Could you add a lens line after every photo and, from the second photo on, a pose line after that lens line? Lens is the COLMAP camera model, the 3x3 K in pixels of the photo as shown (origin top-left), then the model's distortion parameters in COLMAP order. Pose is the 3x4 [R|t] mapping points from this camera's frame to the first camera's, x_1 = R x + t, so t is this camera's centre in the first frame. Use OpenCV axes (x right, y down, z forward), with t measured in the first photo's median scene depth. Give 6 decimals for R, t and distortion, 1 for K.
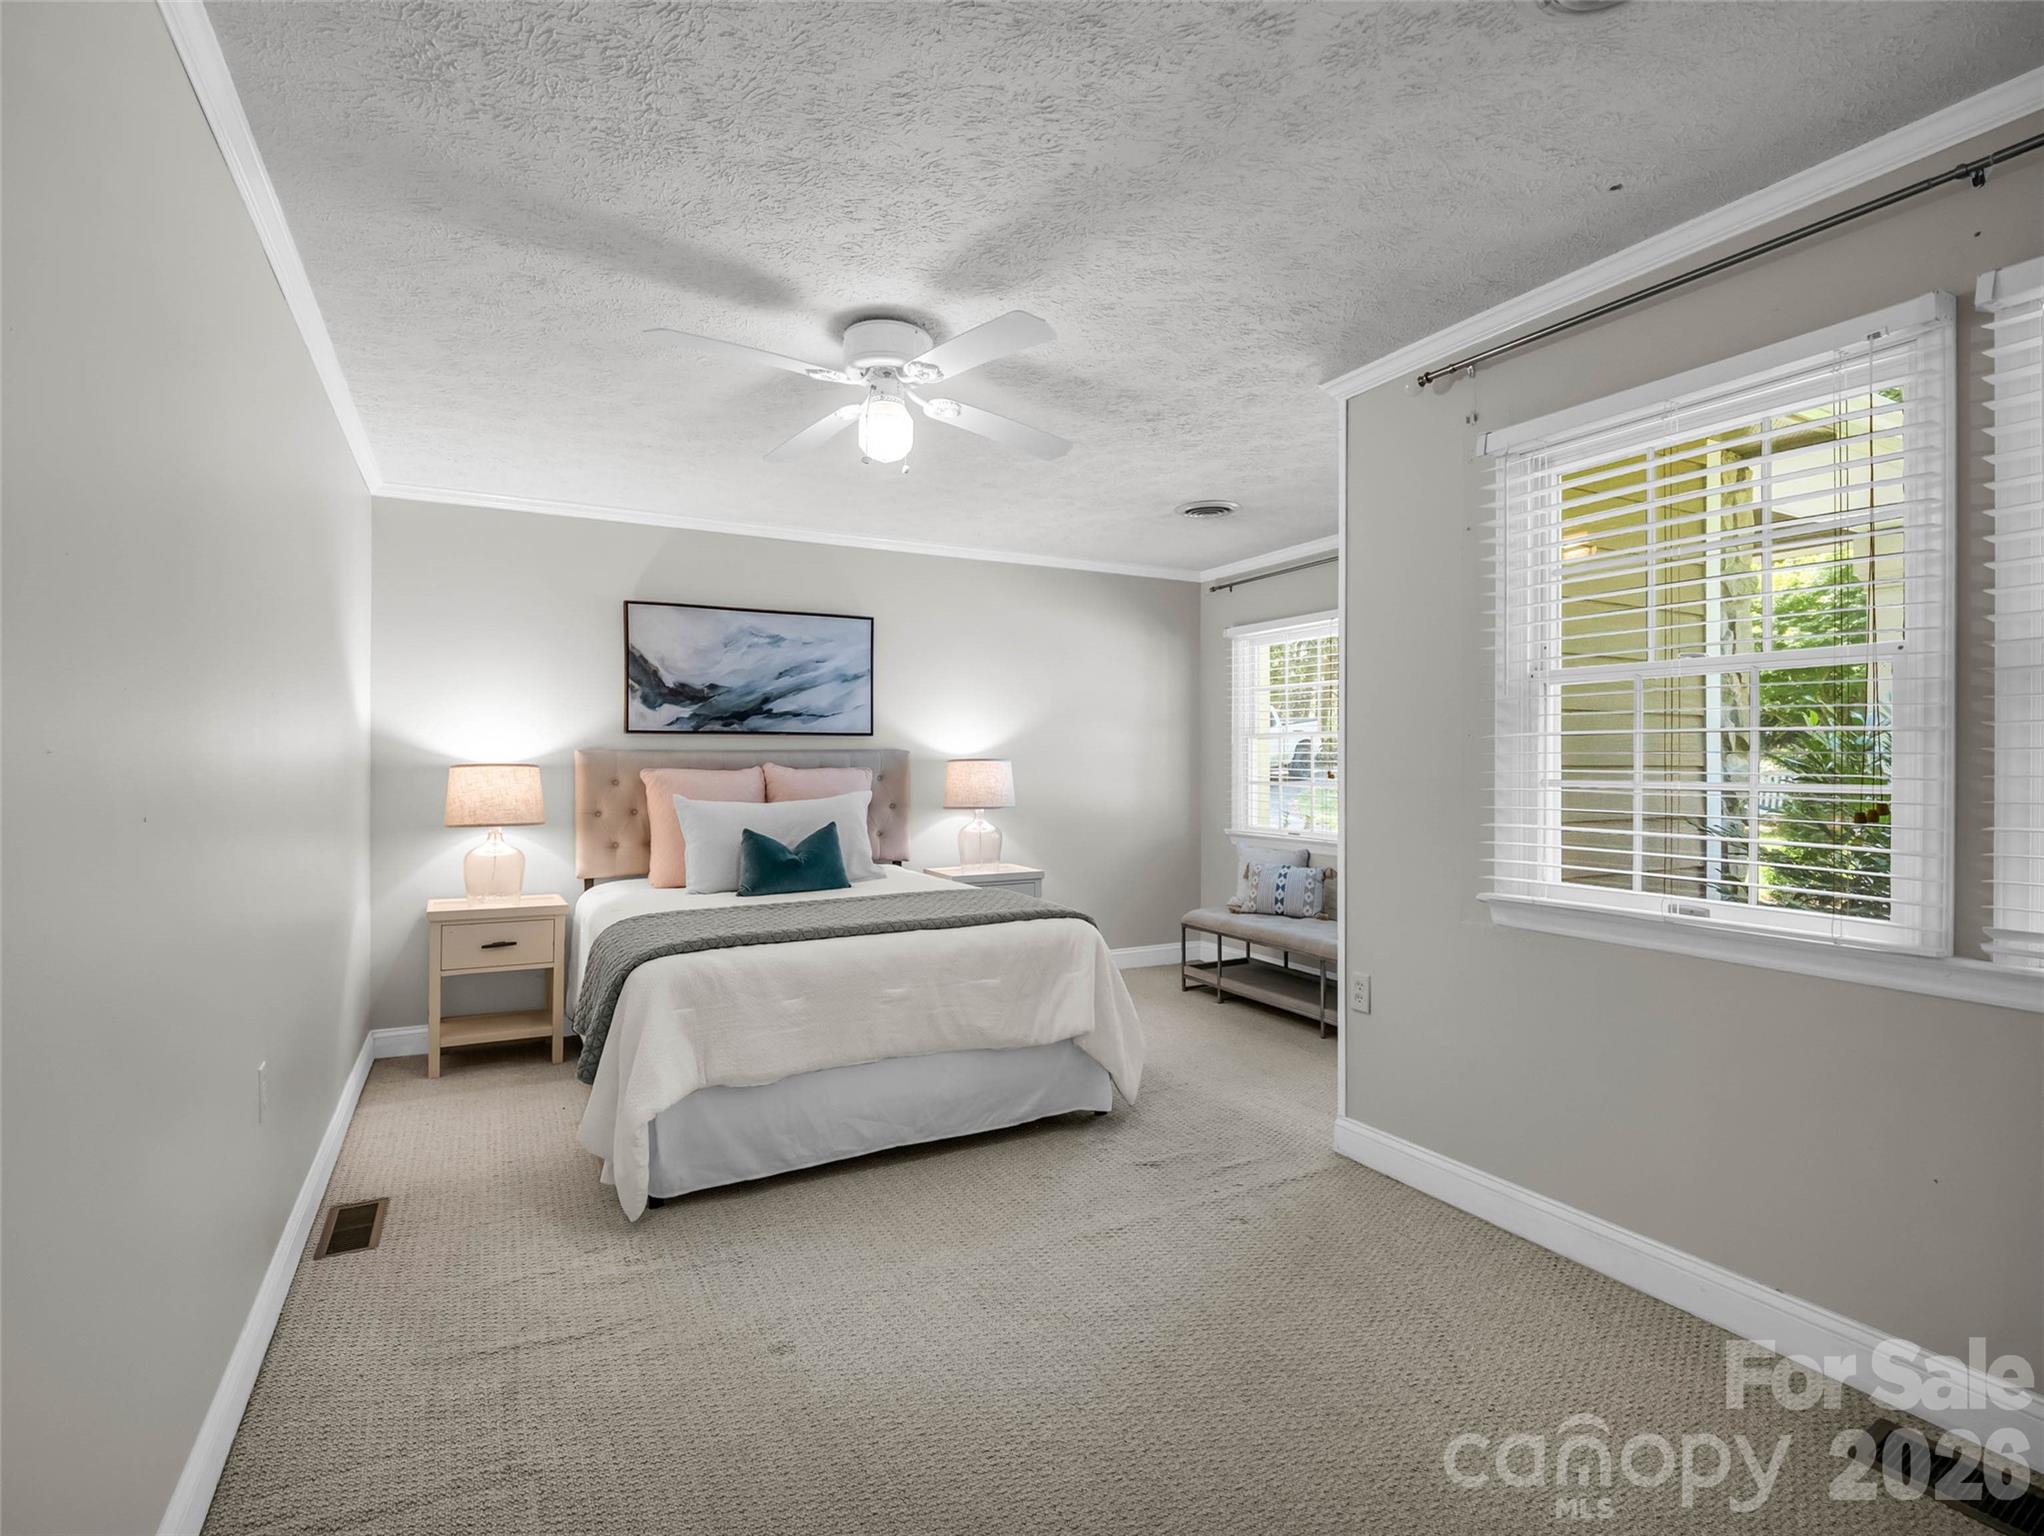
lens RADIAL K [[1000.2, 0, 1019.3], [0, 1000.2, 766.6], [0, 0, 1]] dist [-0.006743, -0.002346]
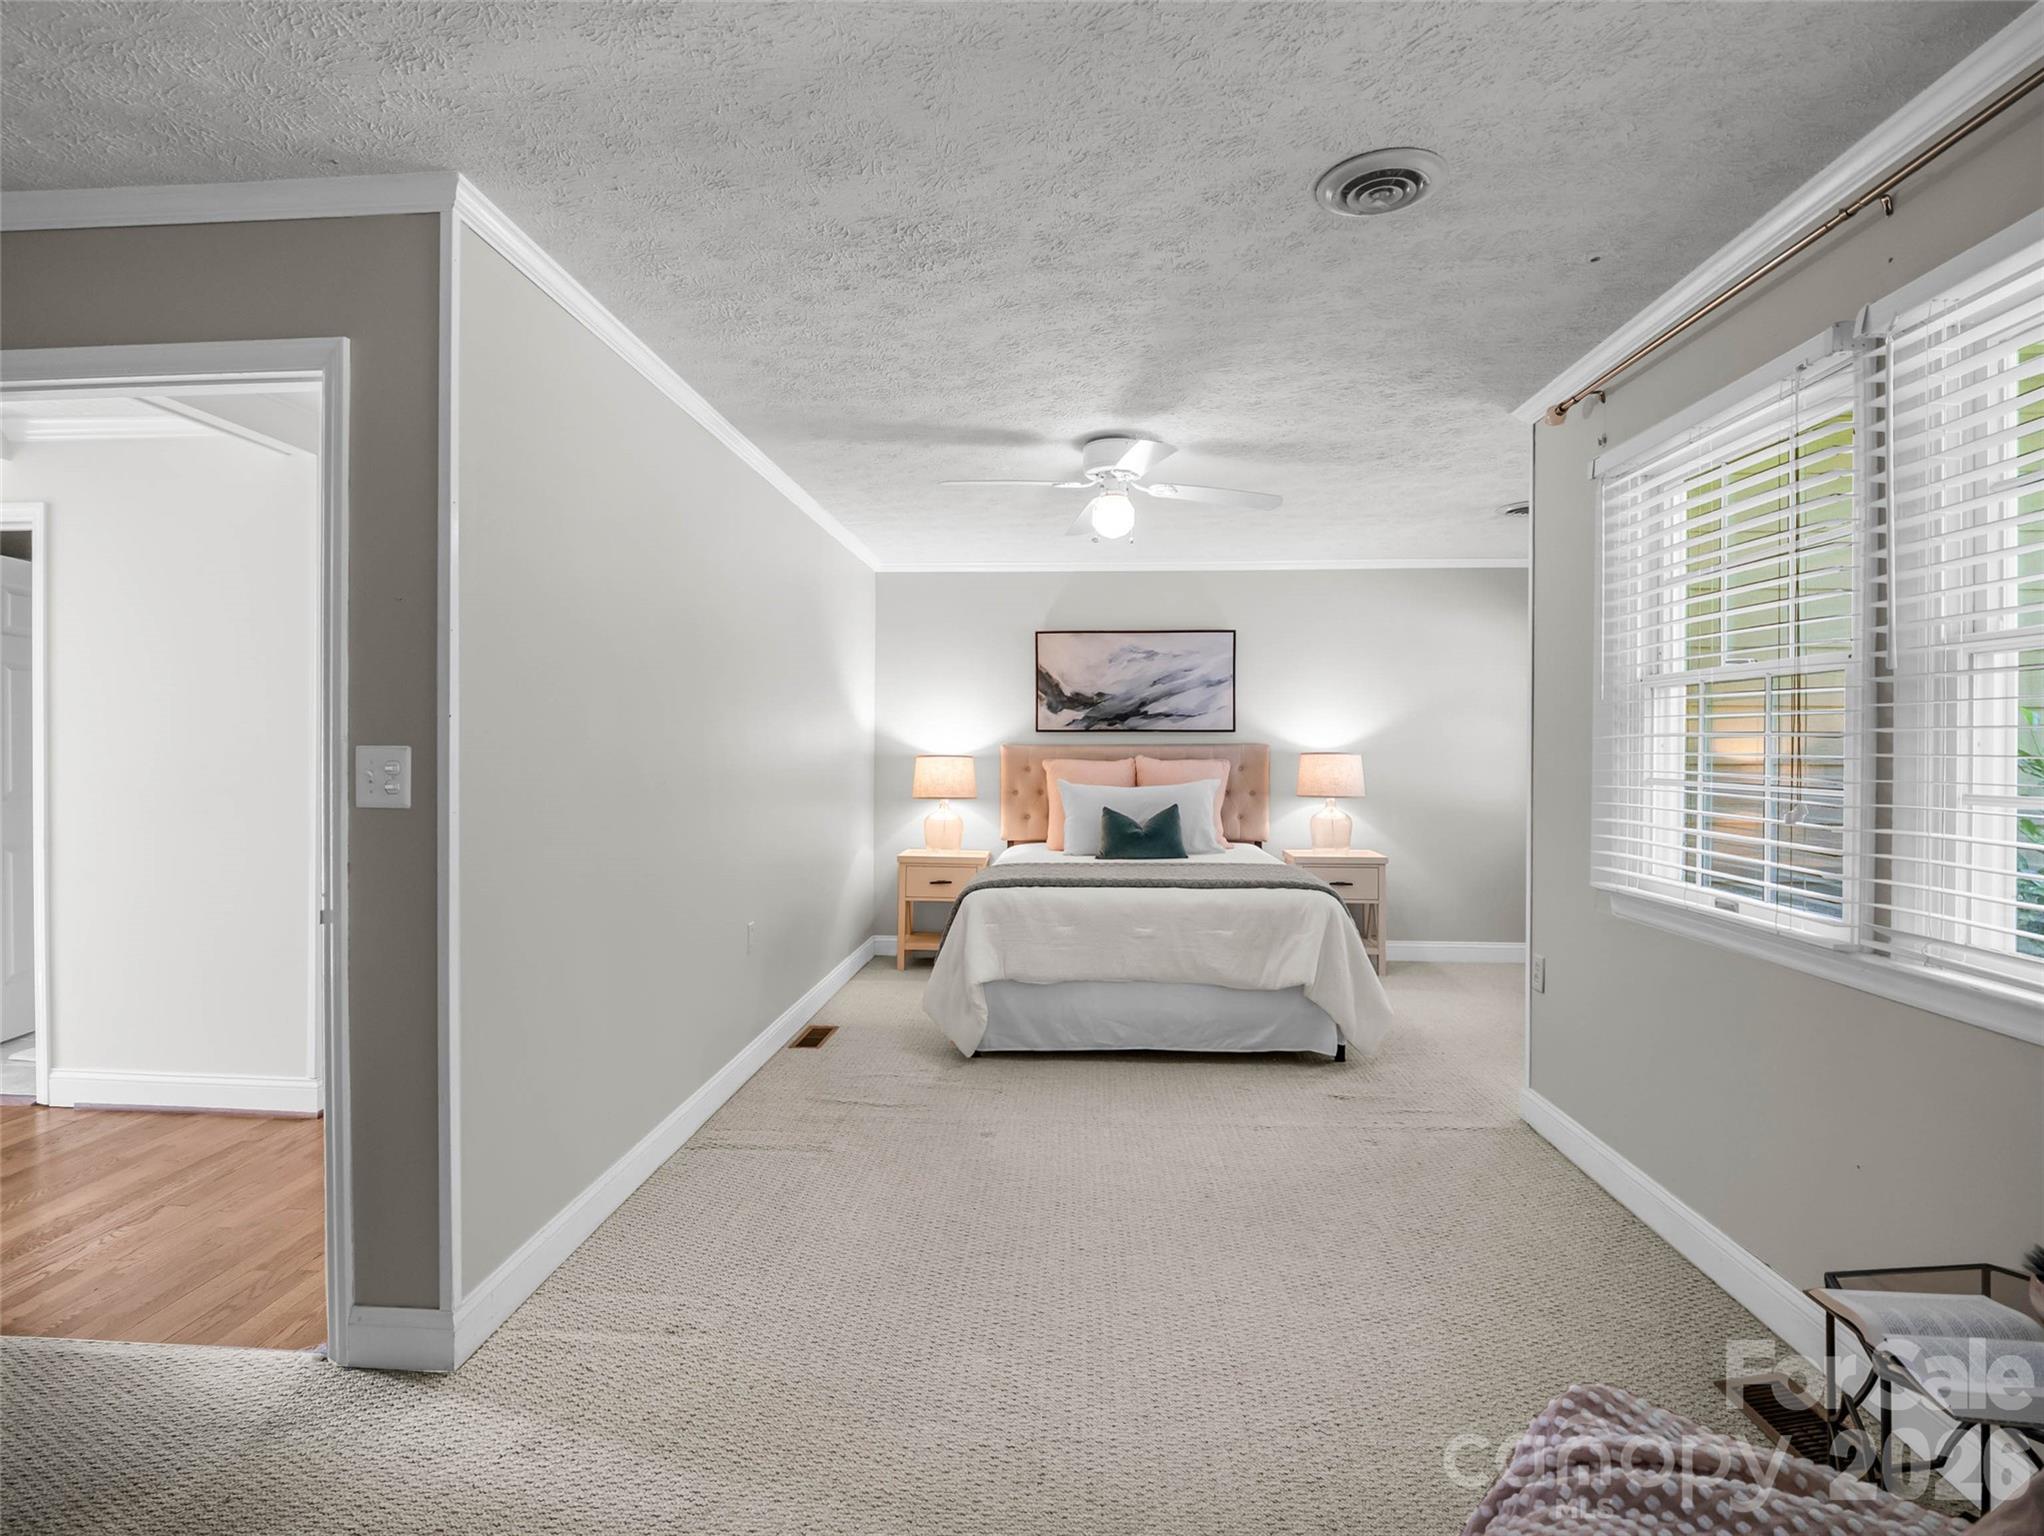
lens RADIAL K [[1000.2, 0, 1019.5], [0, 1000.2, 754.6], [0, 0, 1]] dist [-0.006743, -0.002346]
pose [[0.855900, 0.005894, -0.517109, 0.363167], [-0.006368, 0.999979, 0.000856, -0.006324], [0.517103, 0.002560, 0.855919, -0.185904]]
